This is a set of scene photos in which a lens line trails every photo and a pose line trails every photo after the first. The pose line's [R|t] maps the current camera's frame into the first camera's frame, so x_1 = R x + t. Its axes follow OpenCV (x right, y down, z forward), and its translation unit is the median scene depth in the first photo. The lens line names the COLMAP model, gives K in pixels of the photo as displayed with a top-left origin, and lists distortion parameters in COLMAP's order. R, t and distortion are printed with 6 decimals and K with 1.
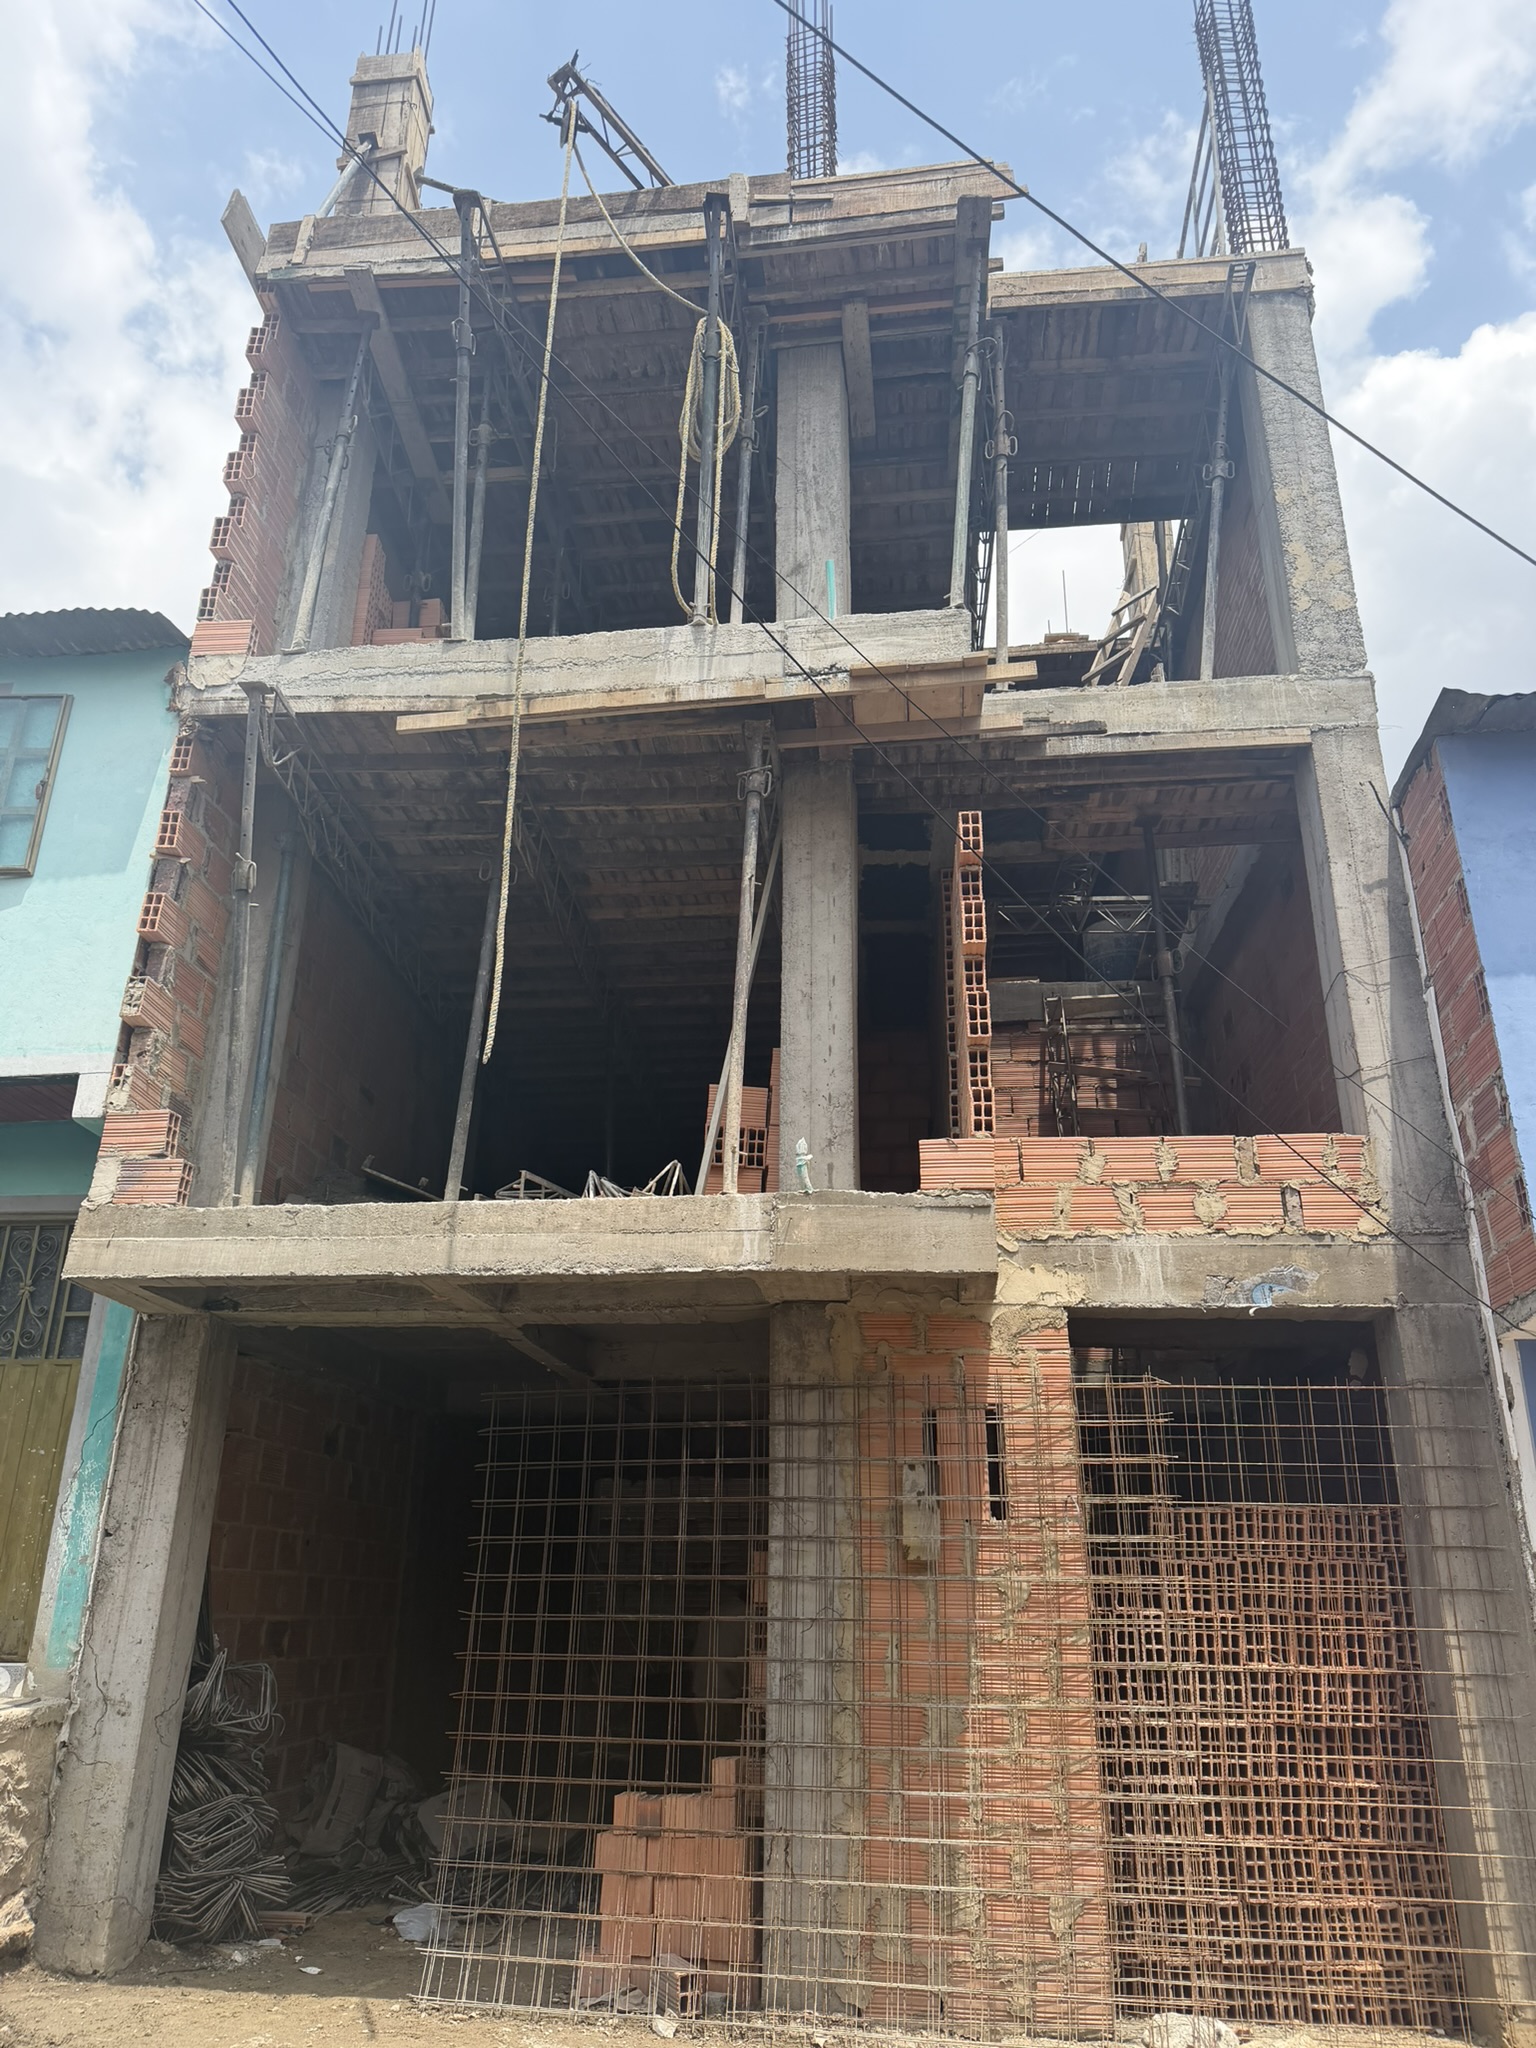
lens RADIAL K [[1435.1, 0, 805.3], [0, 1435.1, 1018.4], [0, 0, 1]] dist [0.025002, -0.074406]
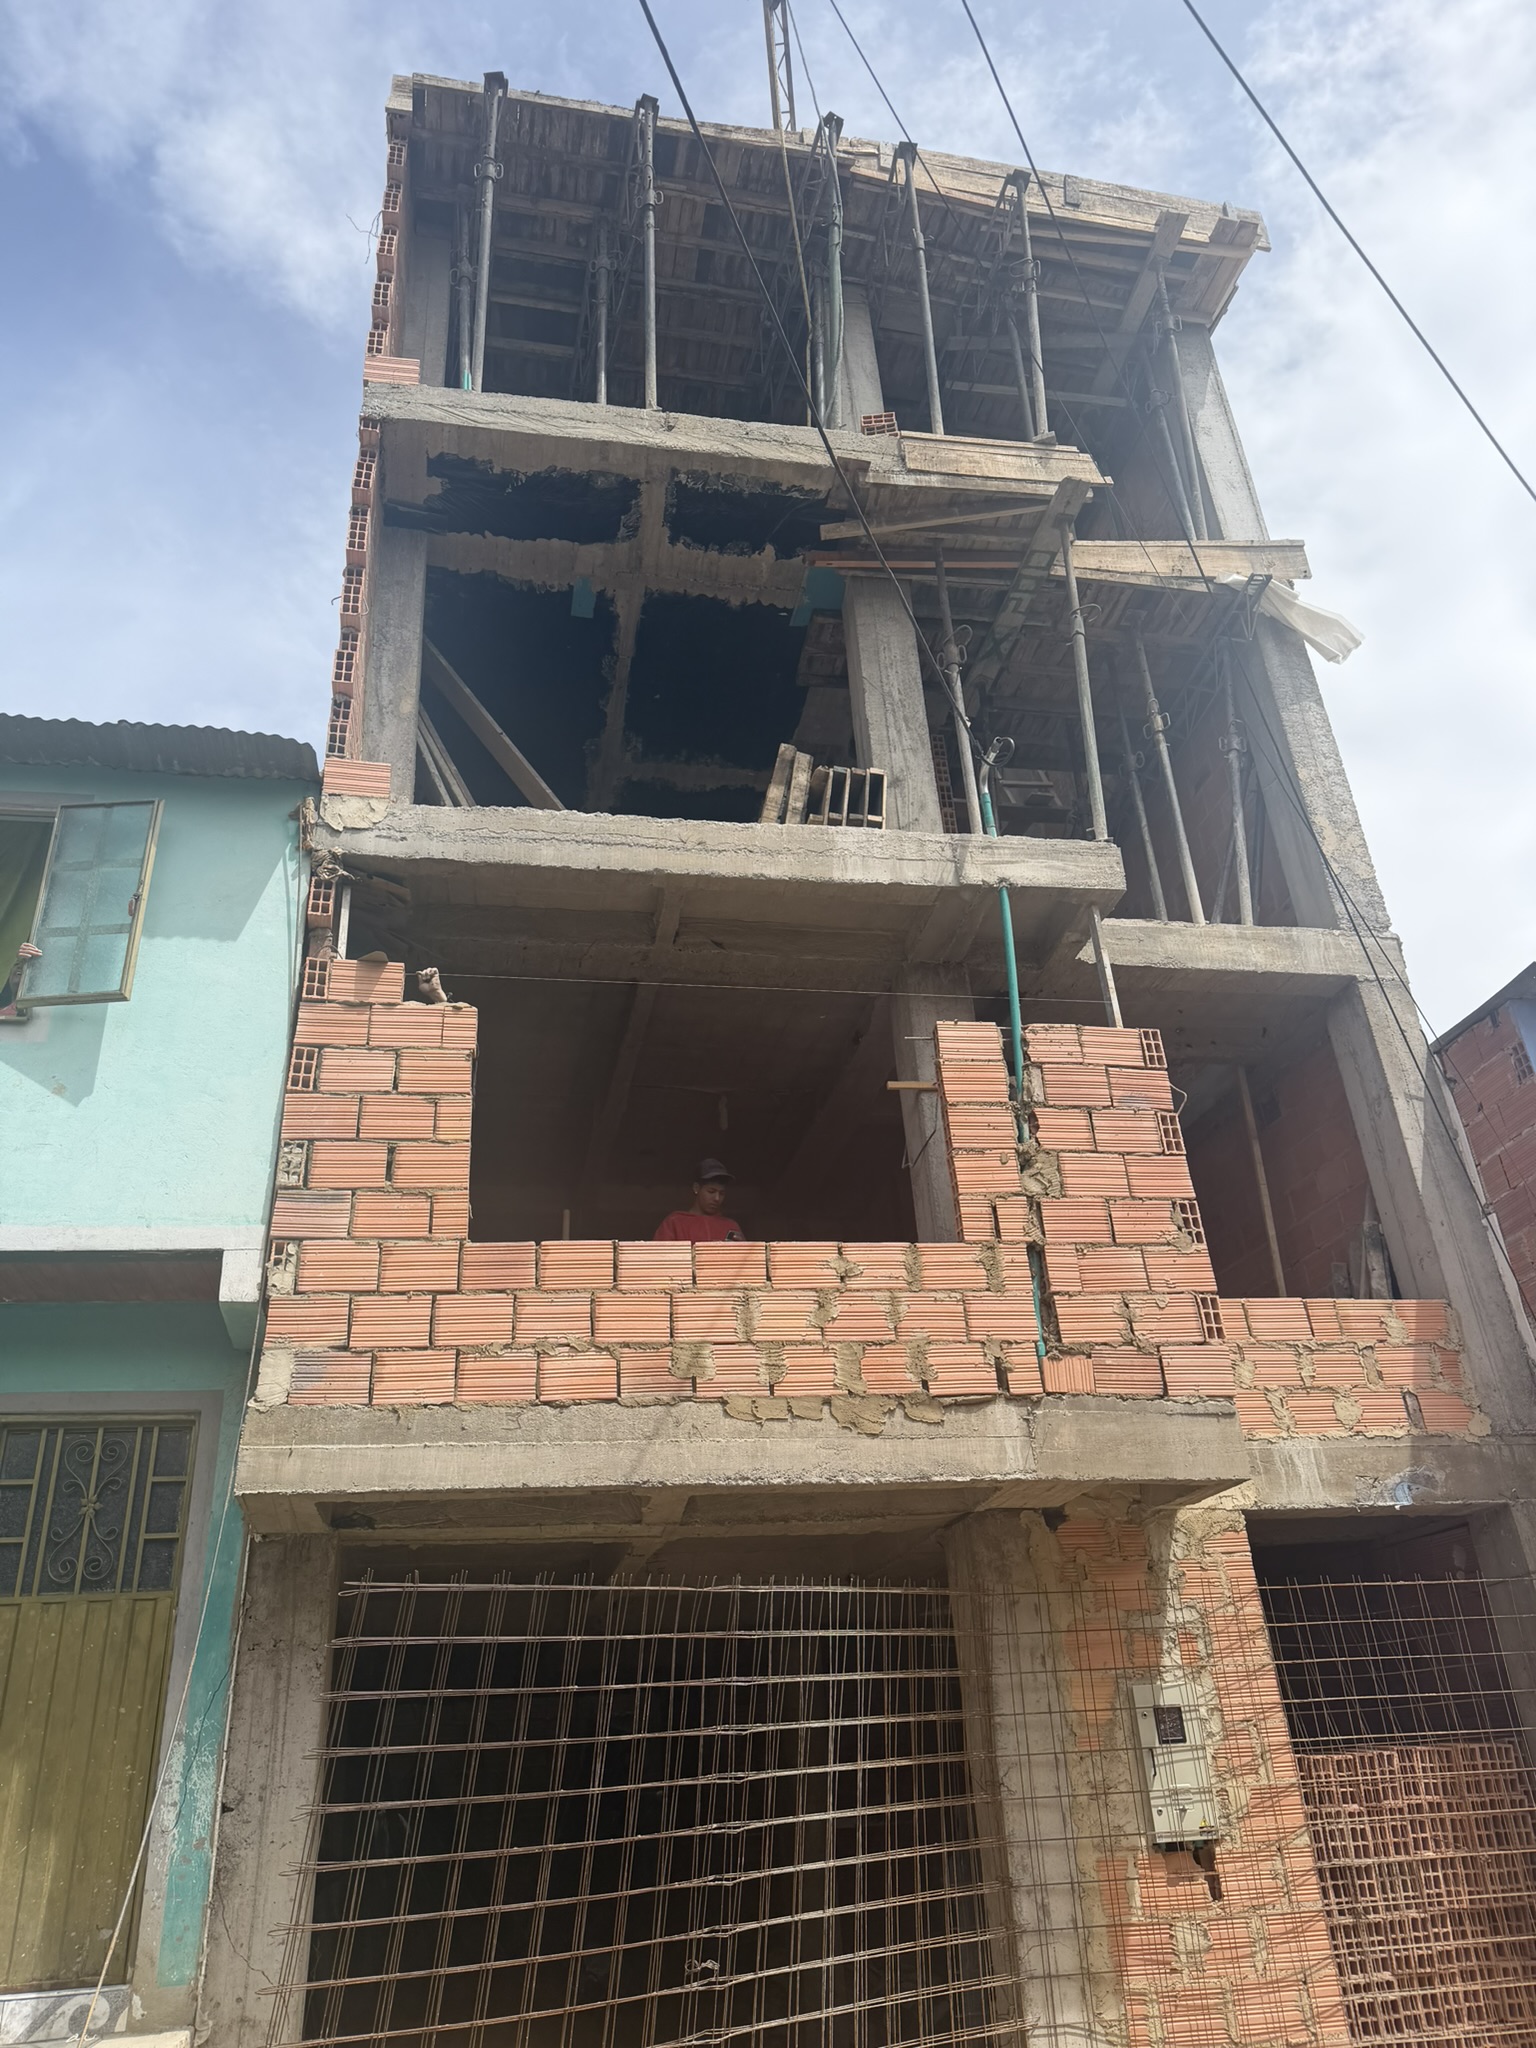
lens RADIAL K [[1429.3, 0, 768.0], [0, 1429.3, 1024.0], [0, 0, 1]] dist [0.001402, -0.025644]
pose [[0.956237, 0.078732, 0.281800, -0.454179], [-0.043326, 0.990600, -0.129745, 0.001127], [-0.289366, 0.111858, 0.950660, 0.070960]]
